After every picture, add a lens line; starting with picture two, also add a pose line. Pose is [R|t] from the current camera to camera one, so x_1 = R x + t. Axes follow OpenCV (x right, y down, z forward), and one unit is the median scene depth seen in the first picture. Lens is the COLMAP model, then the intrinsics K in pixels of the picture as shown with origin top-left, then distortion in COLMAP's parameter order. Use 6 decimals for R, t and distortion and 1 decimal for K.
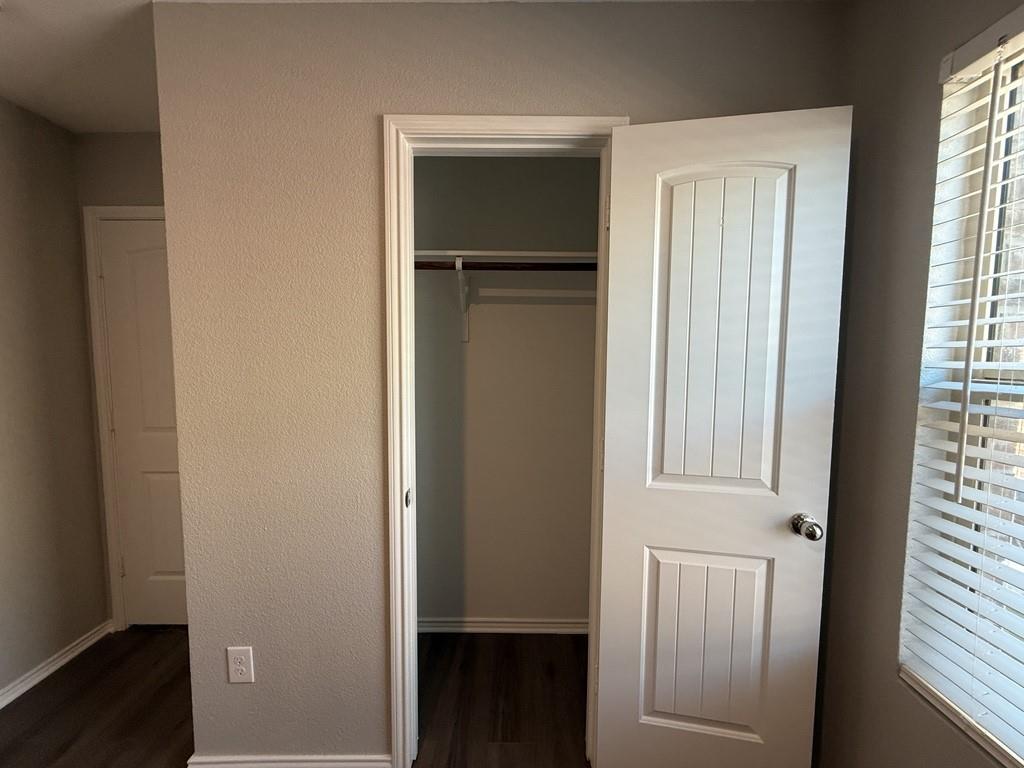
lens RADIAL K [[408.5, 0, 511.8], [0, 408.5, 383.5], [0, 0, 1]] dist [0.000427, 0.000262]
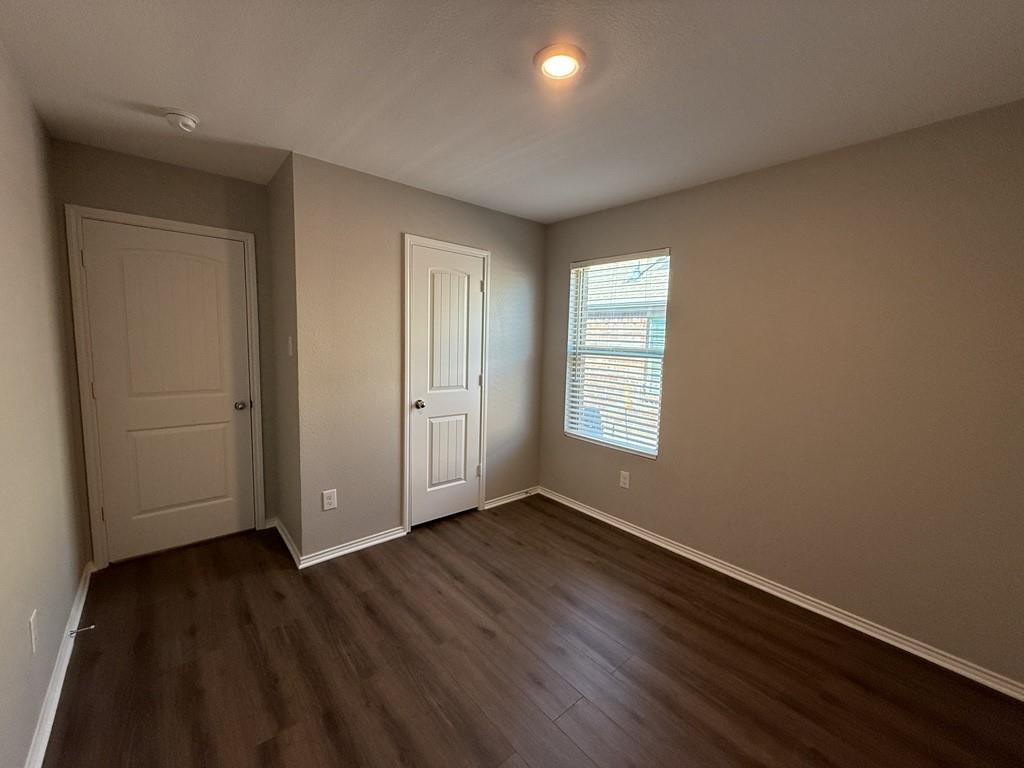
lens RADIAL K [[408.5, 0, 511.8], [0, 408.5, 383.5], [0, 0, 1]] dist [0.000427, 0.000262]
pose [[0.754314, -0.053132, 0.654360, -1.625937], [0.026250, 0.998364, 0.050804, 0.086898], [-0.655989, -0.021145, 0.754474, -1.305534]]
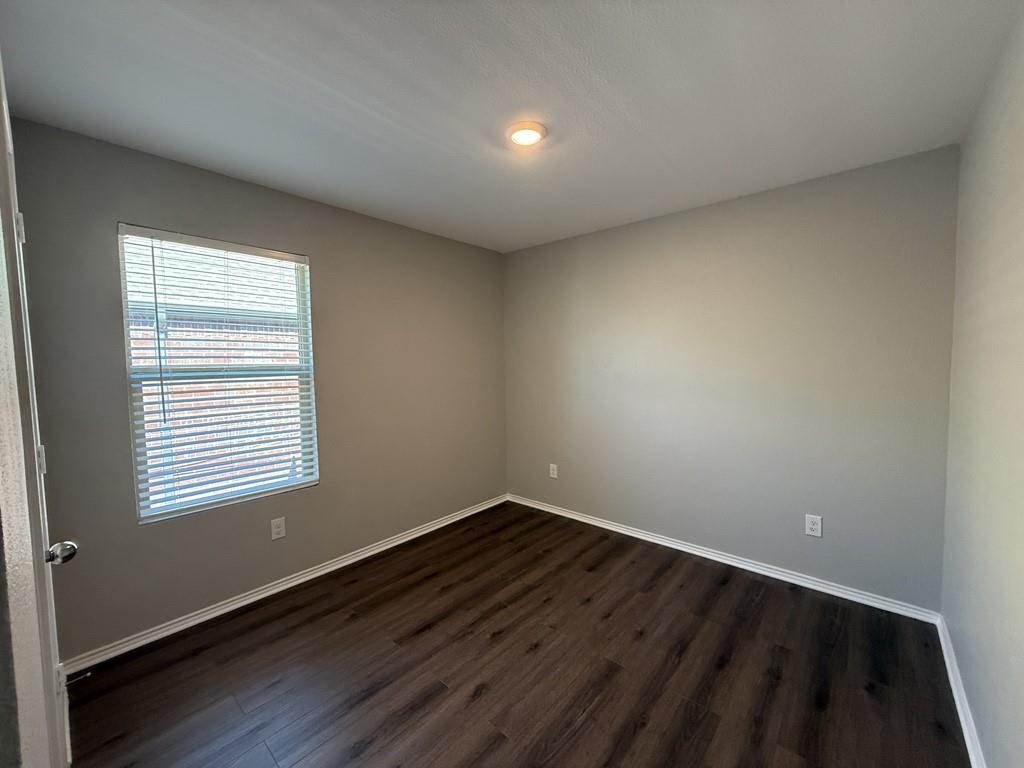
lens RADIAL K [[408.5, 0, 511.8], [0, 408.5, 383.5], [0, 0, 1]] dist [0.000427, 0.000262]
pose [[-0.753856, -0.031662, 0.656277, -1.671918], [0.060134, 0.991321, 0.116902, -0.082130], [-0.654282, 0.127592, -0.745409, 1.186925]]
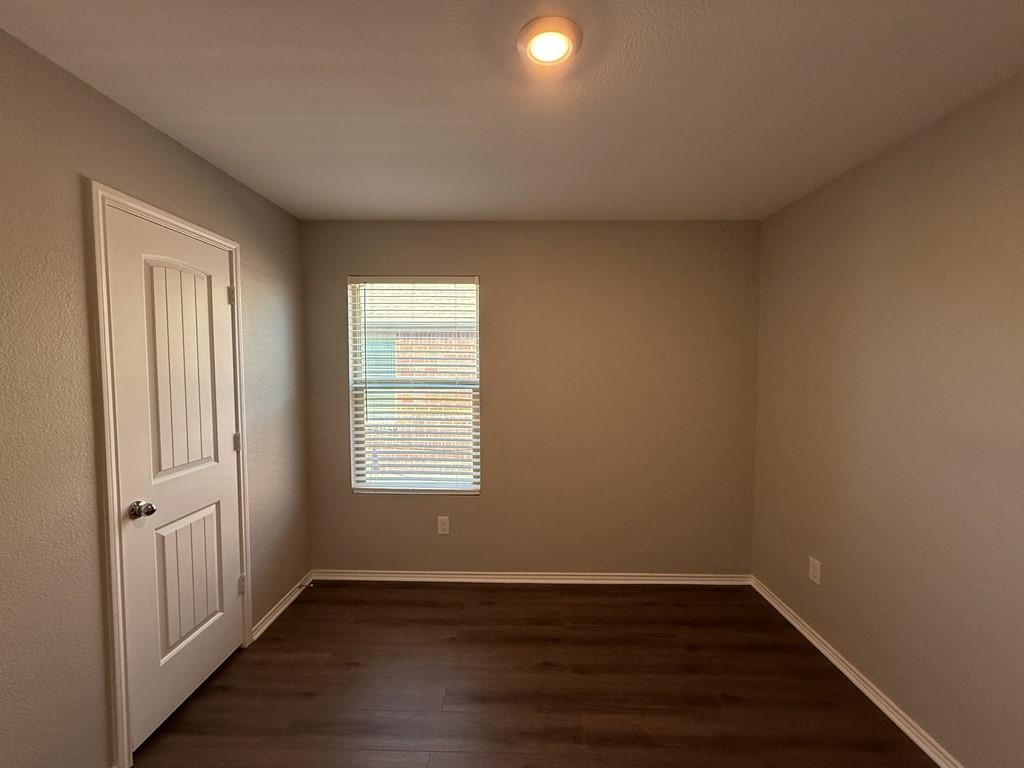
lens RADIAL K [[408.5, 0, 511.8], [0, 408.5, 383.5], [0, 0, 1]] dist [0.000427, 0.000262]
pose [[0.016156, -0.055672, 0.998318, -1.702833], [0.076417, 0.995597, 0.054284, -0.077311], [-0.996945, 0.075412, 0.020339, -0.174592]]
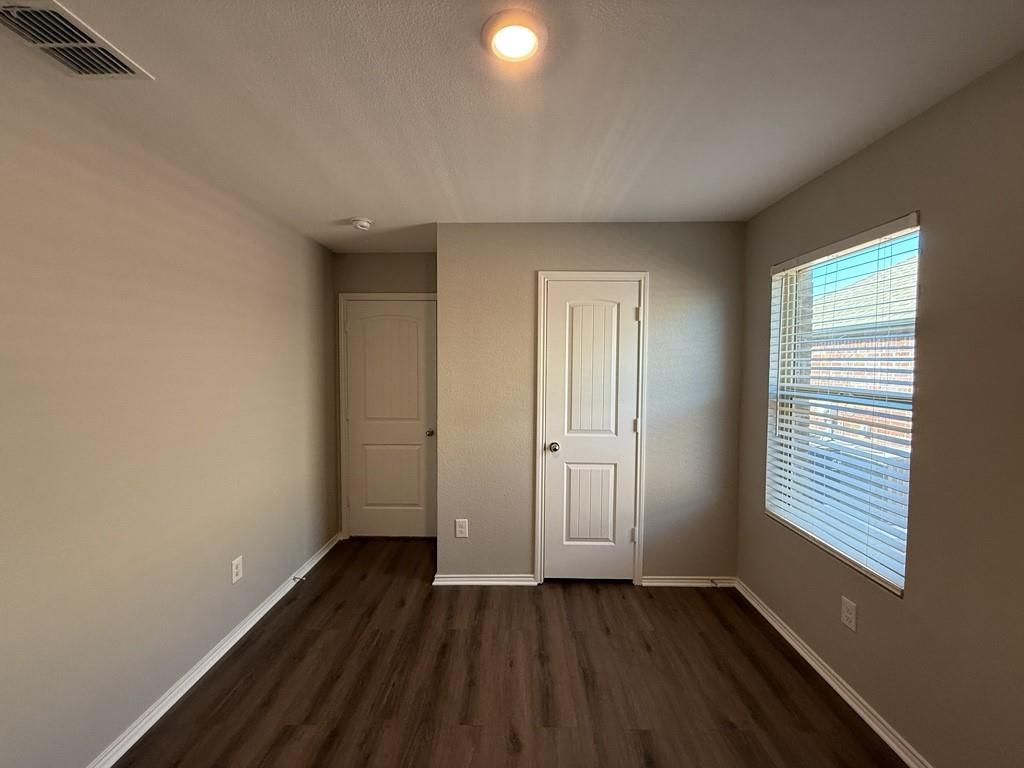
lens RADIAL K [[408.5, 0, 511.8], [0, 408.5, 383.5], [0, 0, 1]] dist [0.000427, 0.000262]
pose [[0.999972, 0.000400, -0.007430, -0.517072], [-0.000638, 0.999483, -0.032156, 0.030404], [0.007414, 0.032160, 0.999455, -1.410491]]
